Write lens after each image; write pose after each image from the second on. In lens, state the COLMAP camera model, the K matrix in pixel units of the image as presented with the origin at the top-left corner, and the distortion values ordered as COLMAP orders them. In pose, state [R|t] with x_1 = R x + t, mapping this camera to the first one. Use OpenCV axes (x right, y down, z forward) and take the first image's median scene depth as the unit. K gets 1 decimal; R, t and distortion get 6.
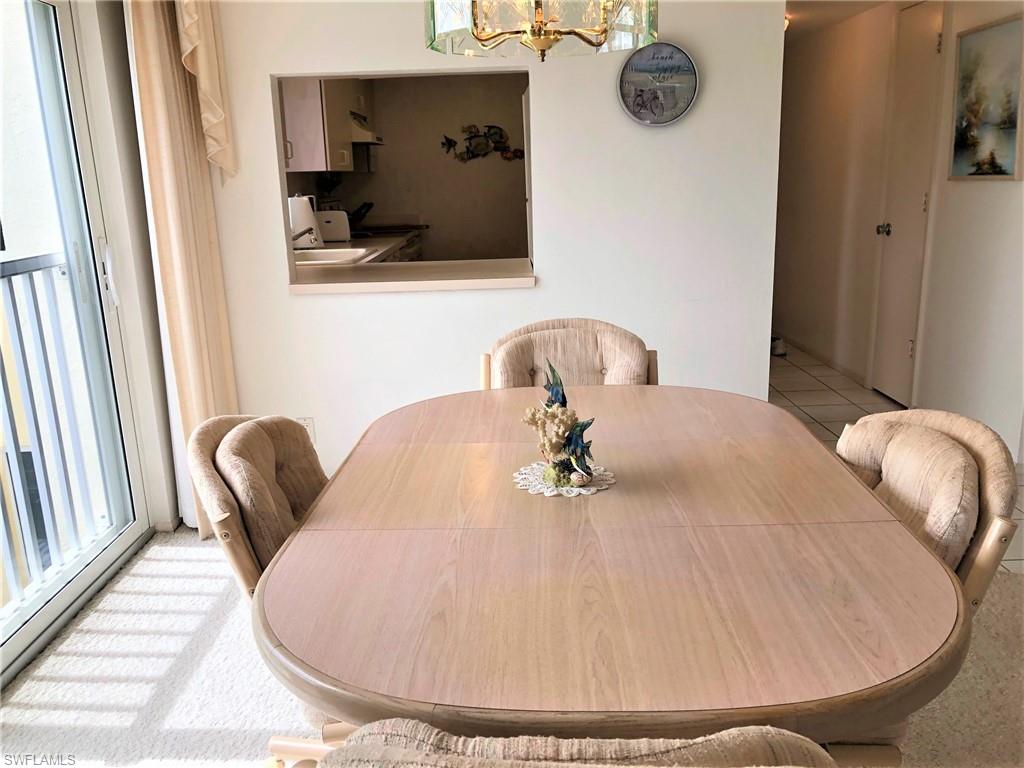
lens RADIAL K [[835.0, 0, 503.2], [0, 835.0, 386.4], [0, 0, 1]] dist [0.015567, 0.009847]
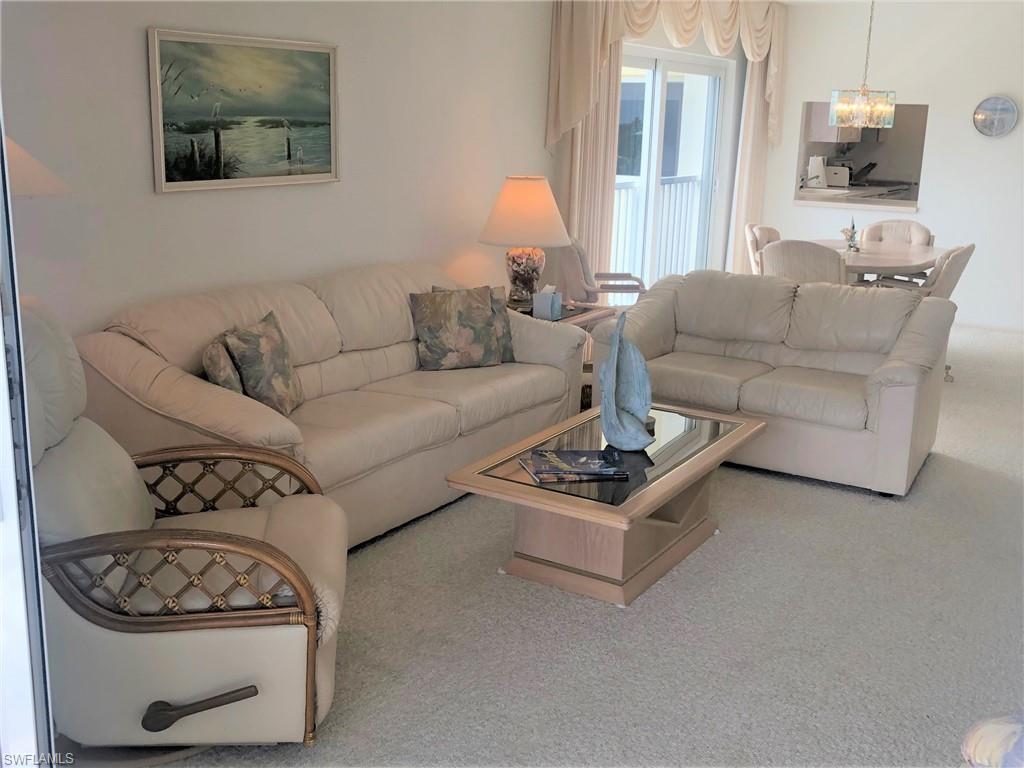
lens RADIAL K [[1038.6, 0, 512.0], [0, 1038.6, 384.0], [0, 0, 1]] dist [0.123646, -0.424227]
pose [[0.845198, 0.183567, -0.501940, 0.593299], [-0.182766, 0.981817, 0.051313, 0.350589], [0.502233, 0.048368, 0.863379, -1.719818]]
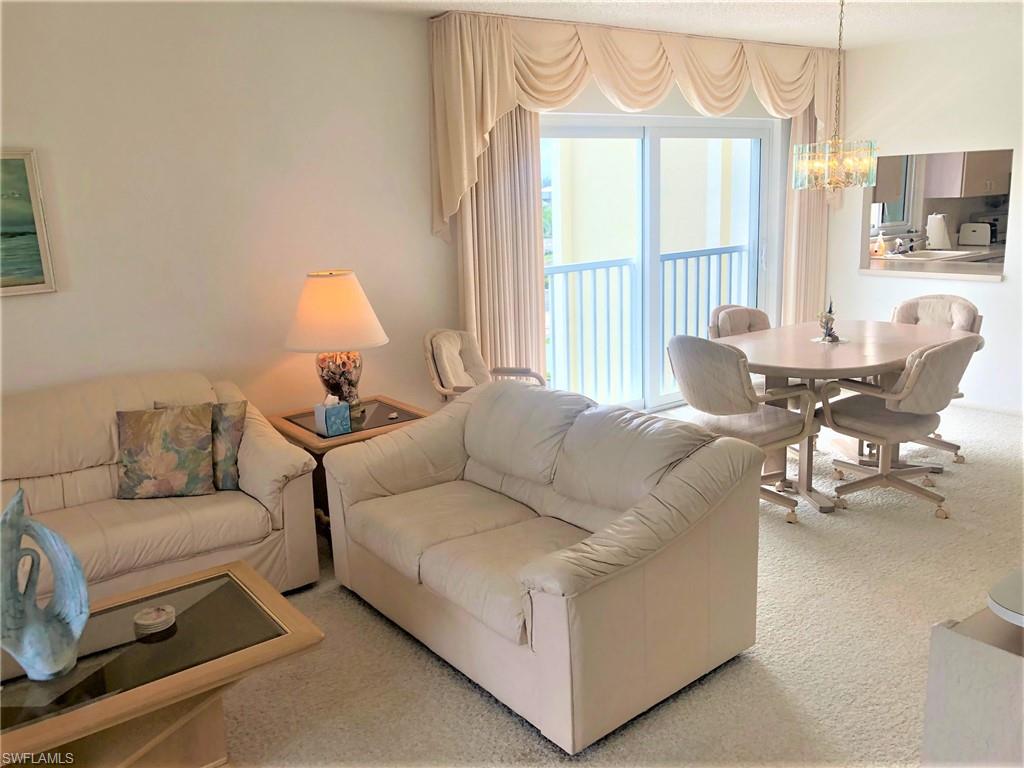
lens RADIAL K [[835.0, 0, 503.2], [0, 835.0, 386.4], [0, 0, 1]] dist [0.015567, 0.009847]
pose [[0.589770, 0.191833, -0.784456, 0.848719], [-0.180626, 0.978103, 0.103389, 0.088832], [0.787112, 0.080717, 0.611506, -0.783321]]
